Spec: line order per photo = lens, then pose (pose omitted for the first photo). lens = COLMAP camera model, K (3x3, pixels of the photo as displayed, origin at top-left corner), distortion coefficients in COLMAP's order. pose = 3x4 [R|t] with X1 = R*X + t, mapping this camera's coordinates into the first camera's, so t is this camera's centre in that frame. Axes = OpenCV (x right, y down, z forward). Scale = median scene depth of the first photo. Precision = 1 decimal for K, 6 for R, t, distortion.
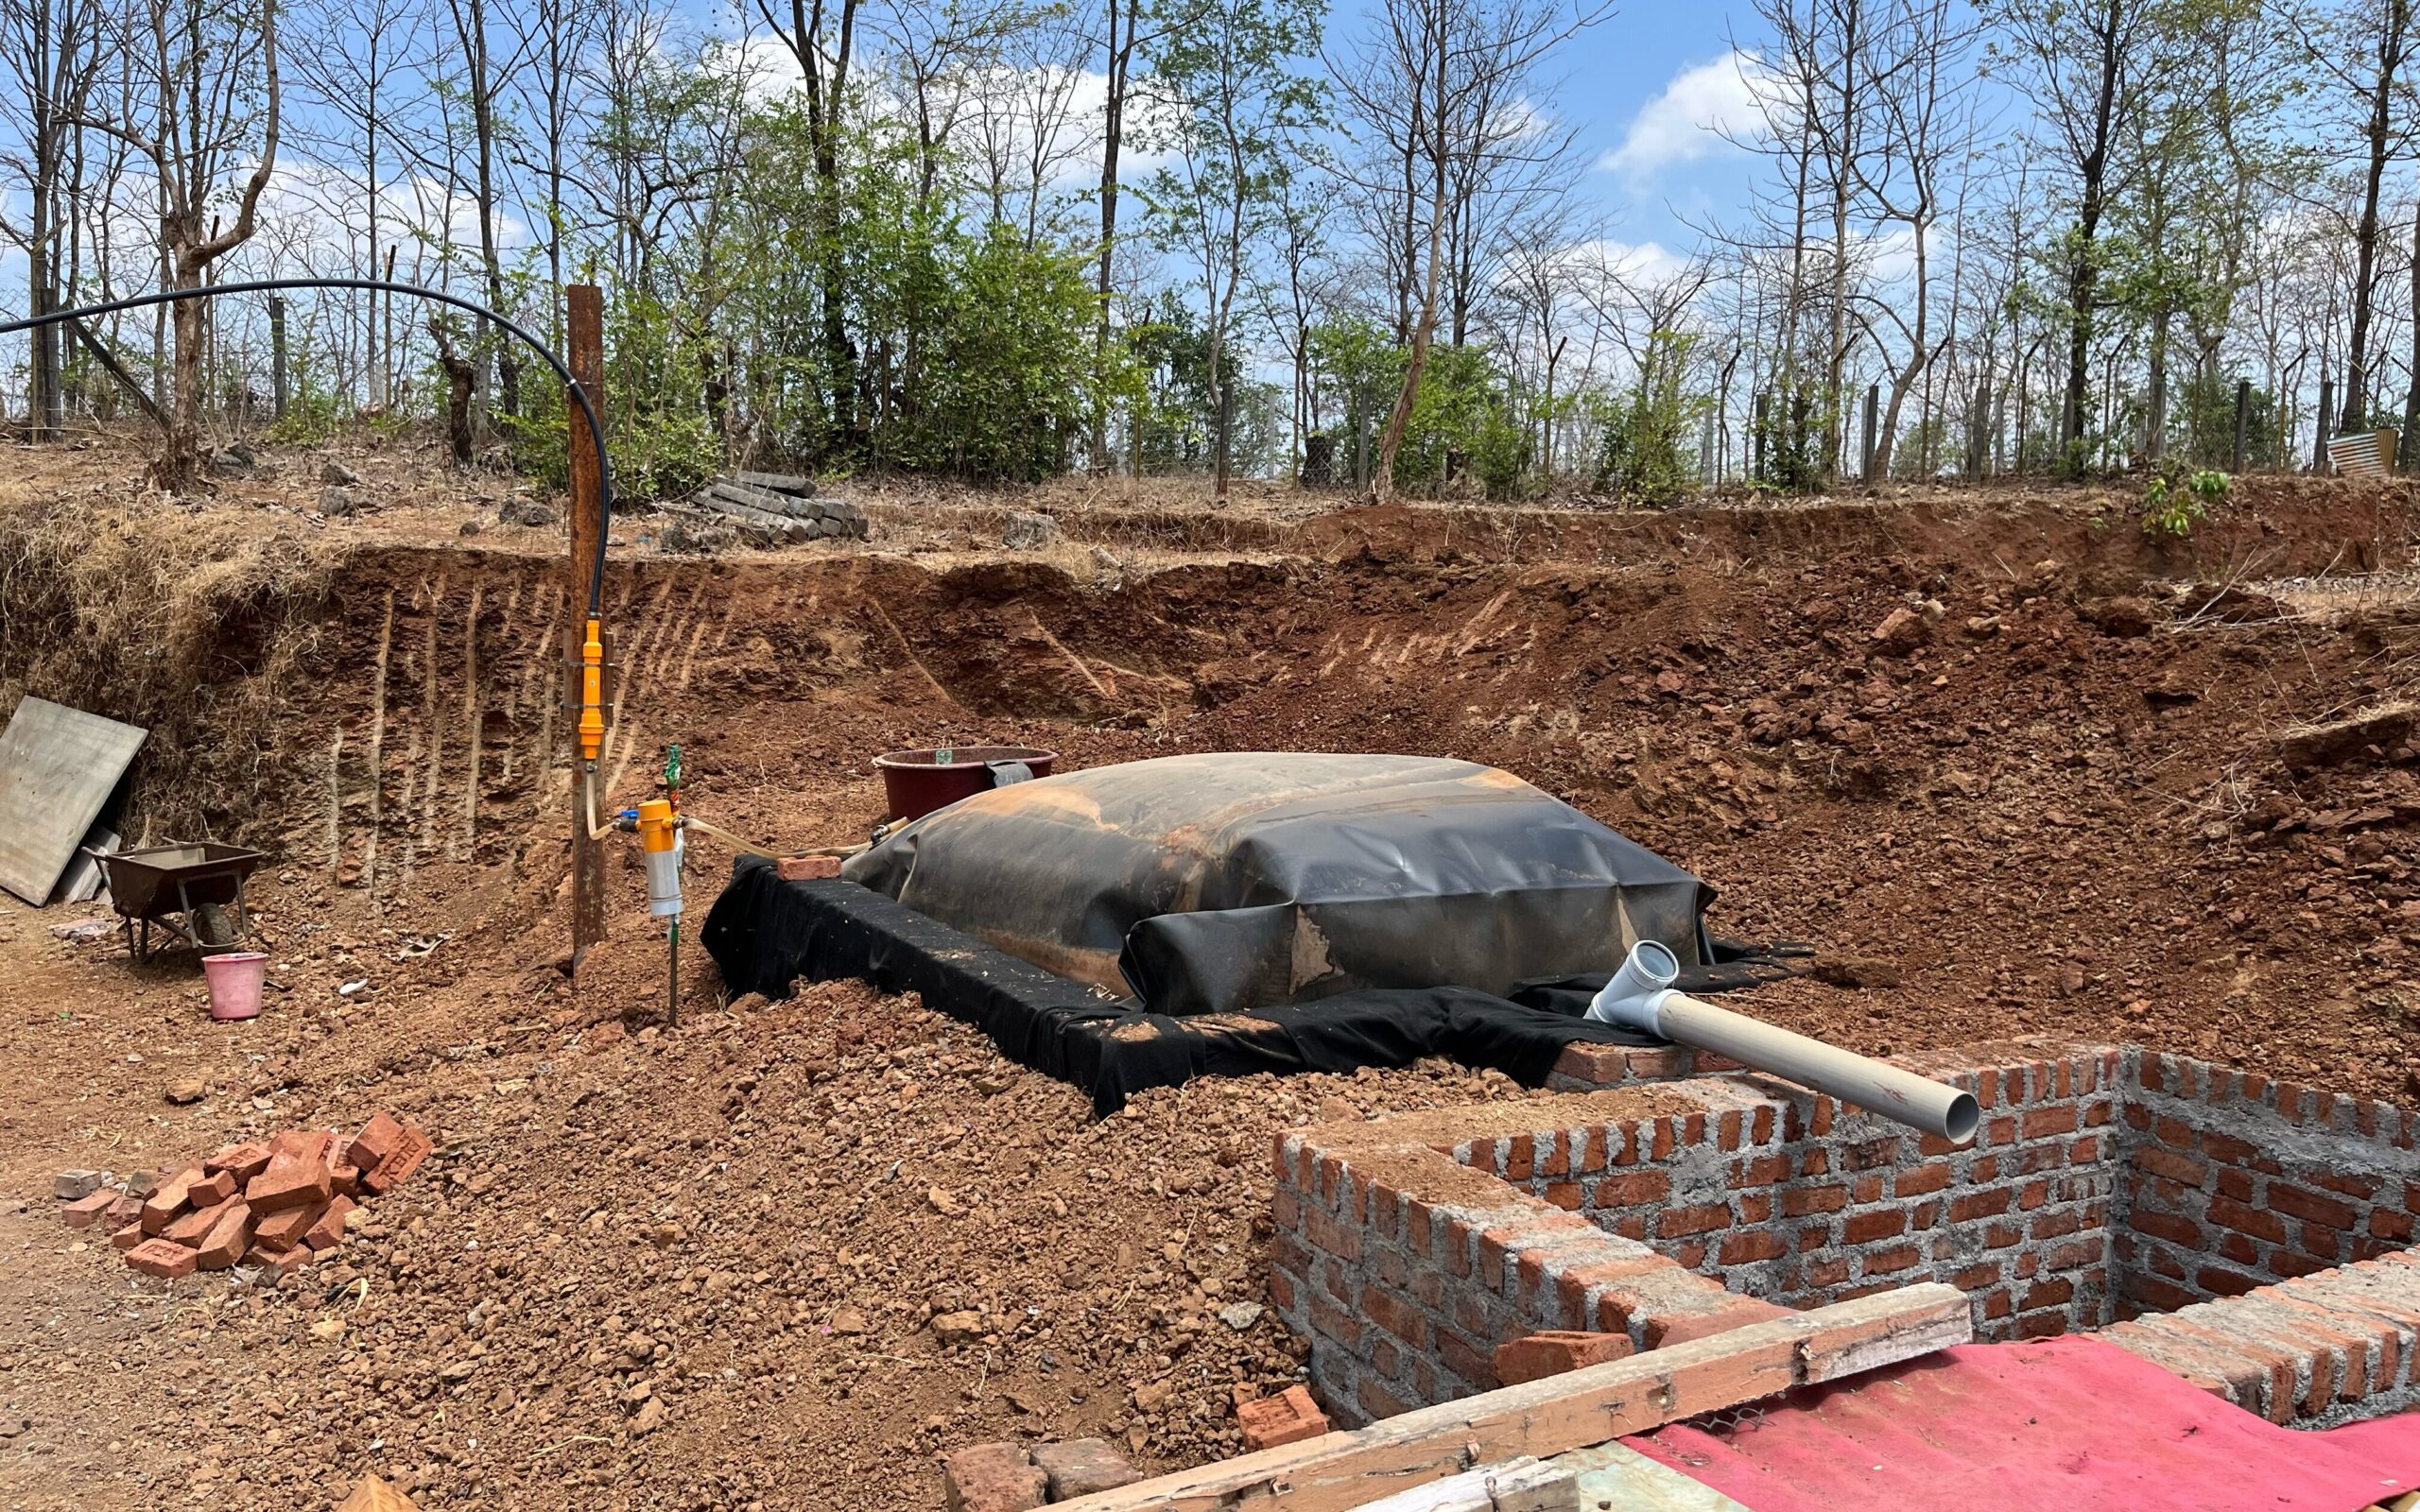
lens RADIAL K [[1758.4, 0, 1208.1], [0, 1758.4, 749.4], [0, 0, 1]] dist [0.011593, 0.001941]
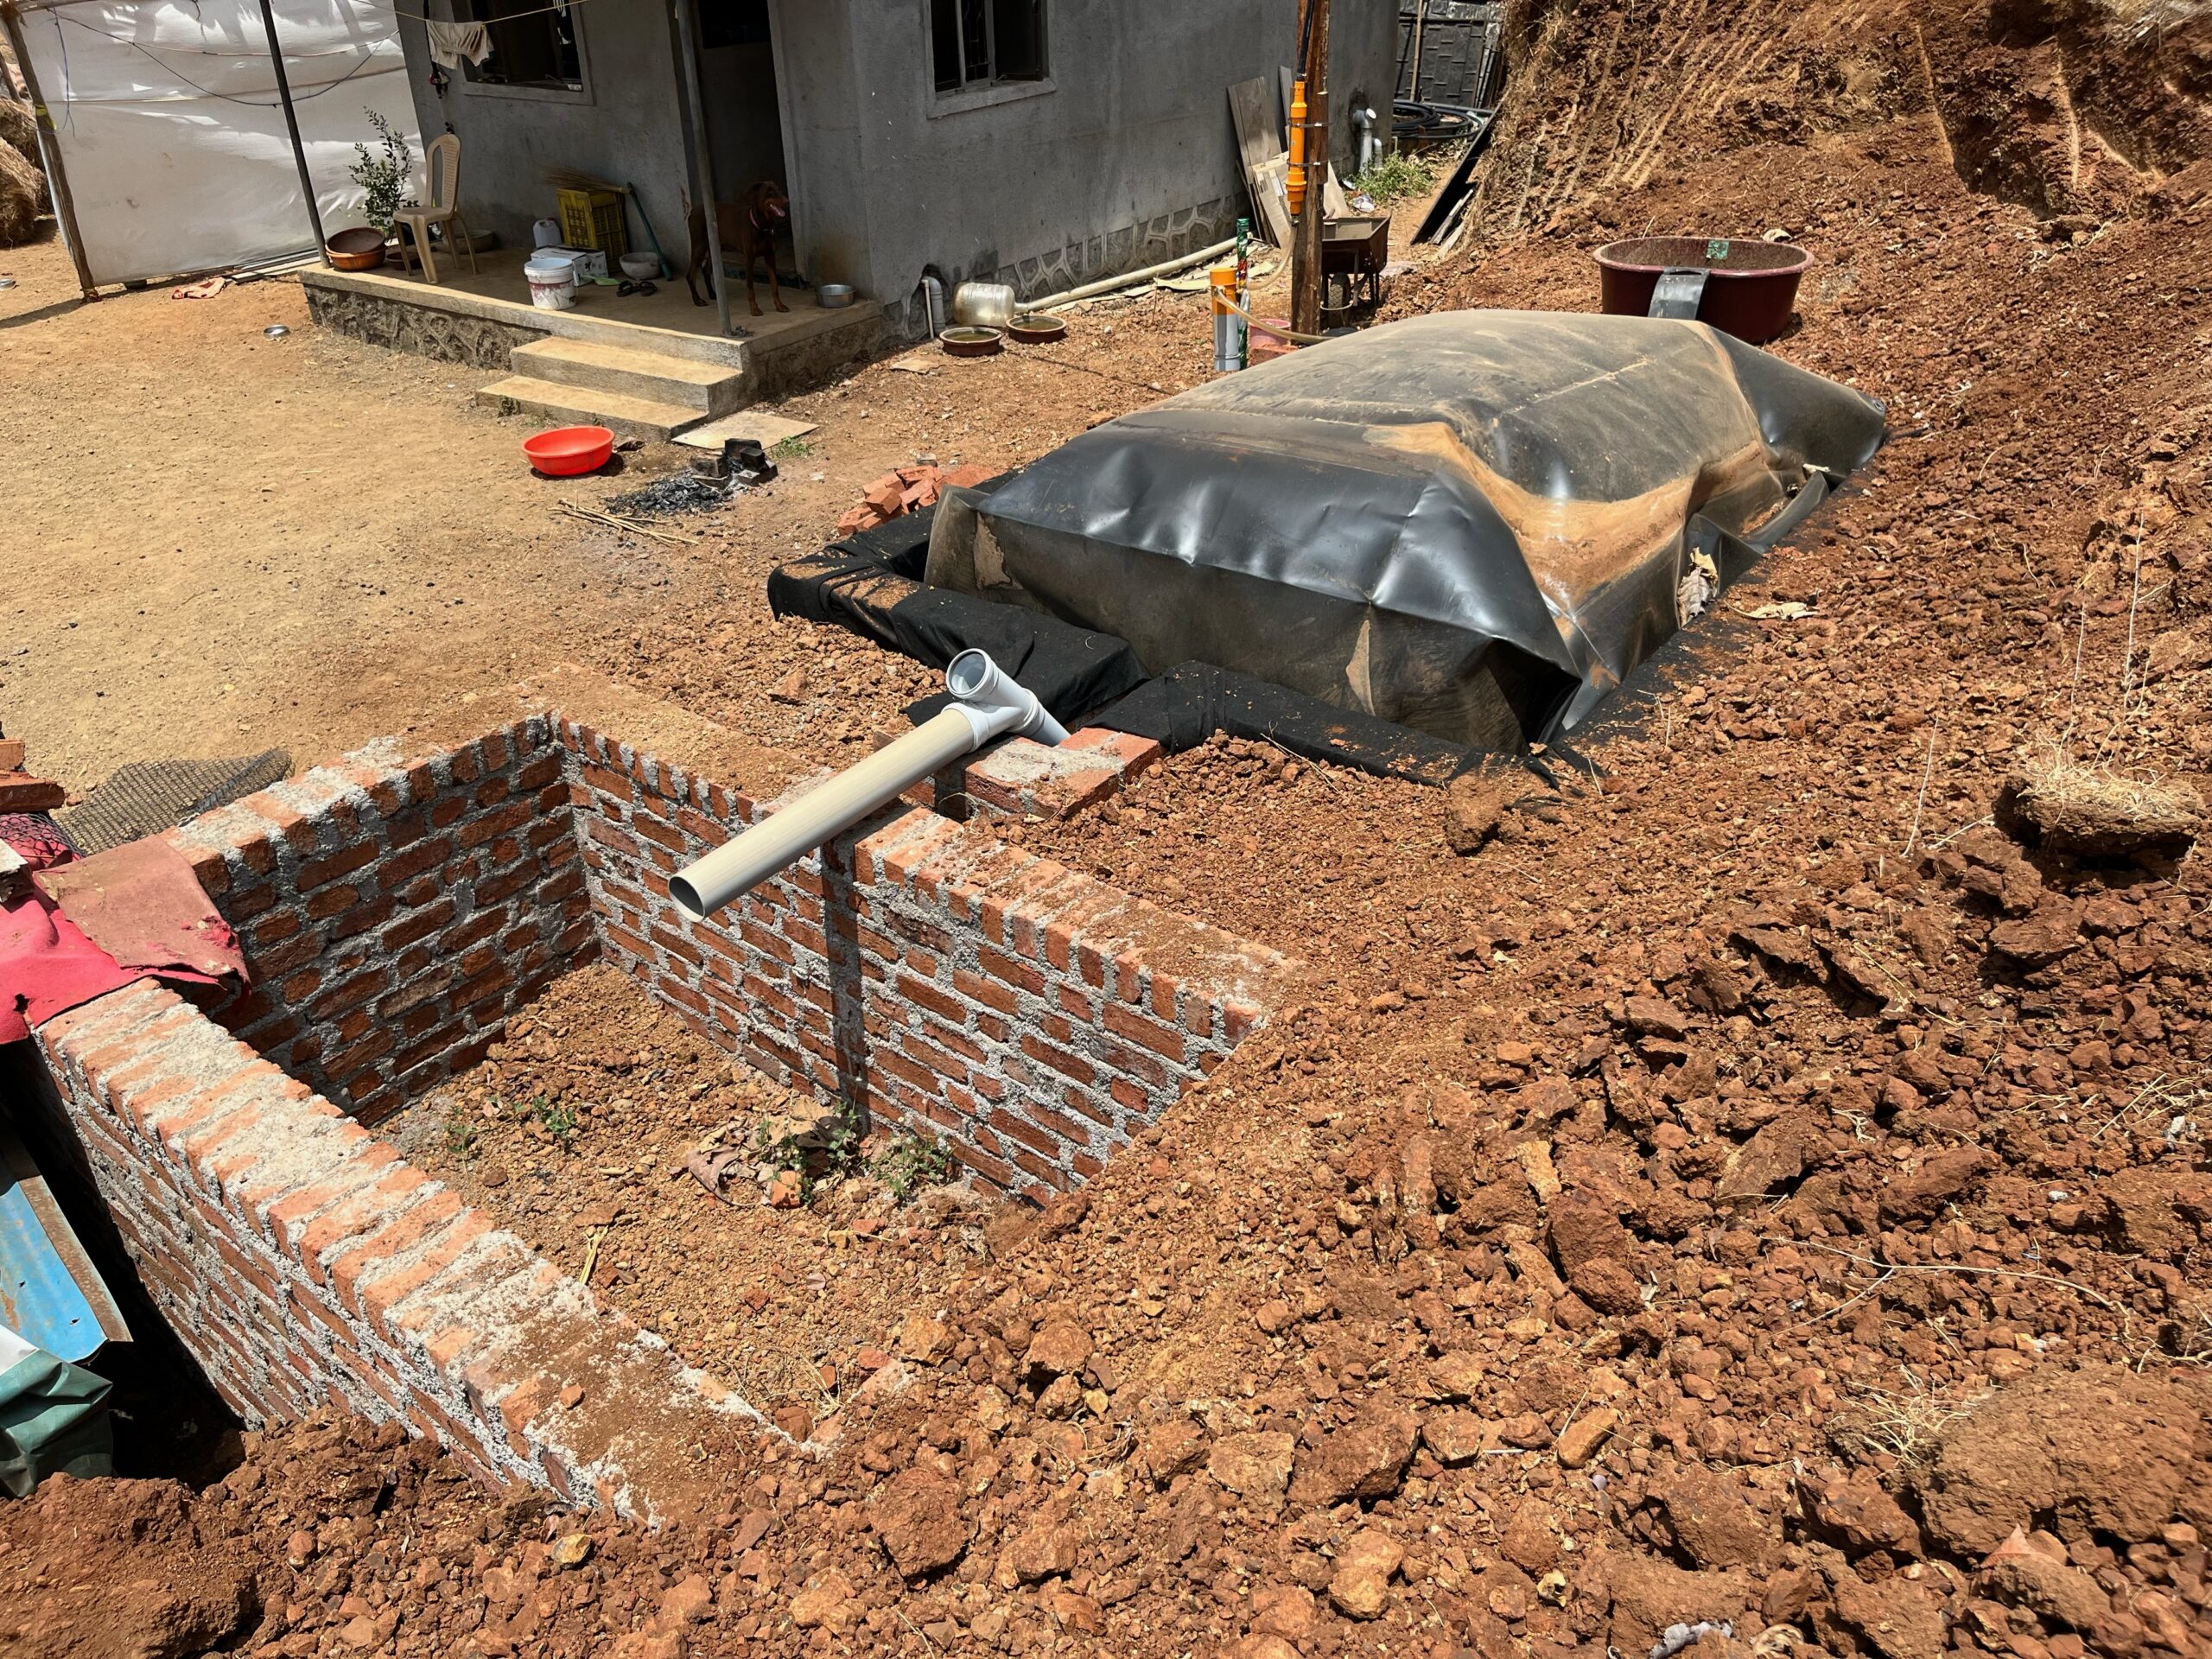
lens RADIAL K [[1647.4, 0, 1107.6], [0, 1647.4, 836.0], [0, 0, 1]] dist [-0.013015, -0.009808]
pose [[0.414901, 0.442386, -0.795080, 0.438275], [-0.039211, 0.881724, 0.470133, -0.095340], [0.909021, -0.163883, 0.383175, 0.300764]]
